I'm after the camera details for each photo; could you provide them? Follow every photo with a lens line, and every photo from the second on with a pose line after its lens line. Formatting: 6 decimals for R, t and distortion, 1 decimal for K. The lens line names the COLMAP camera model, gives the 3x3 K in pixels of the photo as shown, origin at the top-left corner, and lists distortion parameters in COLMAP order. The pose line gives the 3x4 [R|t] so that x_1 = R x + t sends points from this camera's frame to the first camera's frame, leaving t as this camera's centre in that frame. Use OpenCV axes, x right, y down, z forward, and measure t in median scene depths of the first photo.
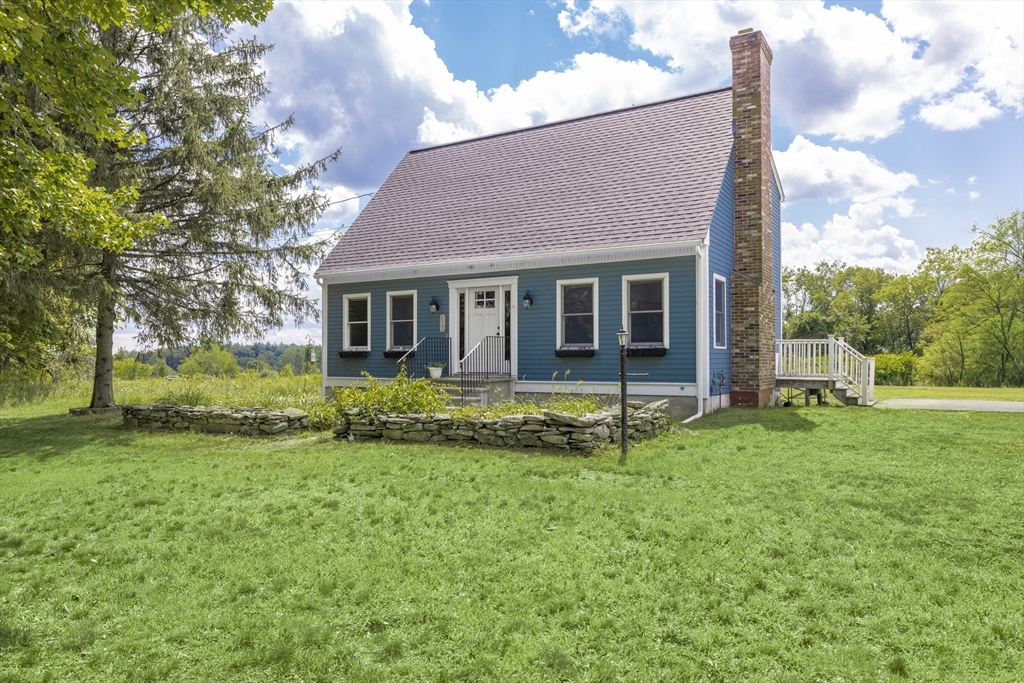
lens RADIAL K [[688.0, 0, 512.8], [0, 688.0, 339.7], [0, 0, 1]] dist [-0.011941, 0.000483]
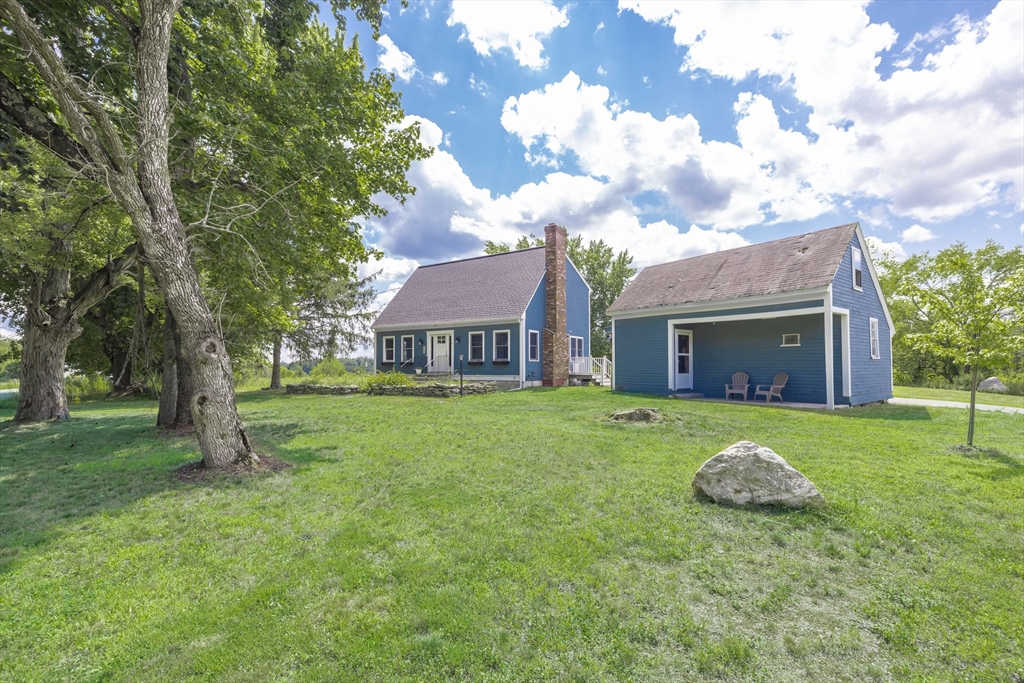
lens RADIAL K [[452.7, 0, 511.7], [0, 452.7, 351.6], [0, 0, 1]] dist [-0.001715, -0.000248]
pose [[0.999528, -0.001225, -0.030704, 0.237534], [0.001065, 0.999986, -0.005210, -0.010575], [0.030710, 0.005175, 0.999515, -0.495655]]
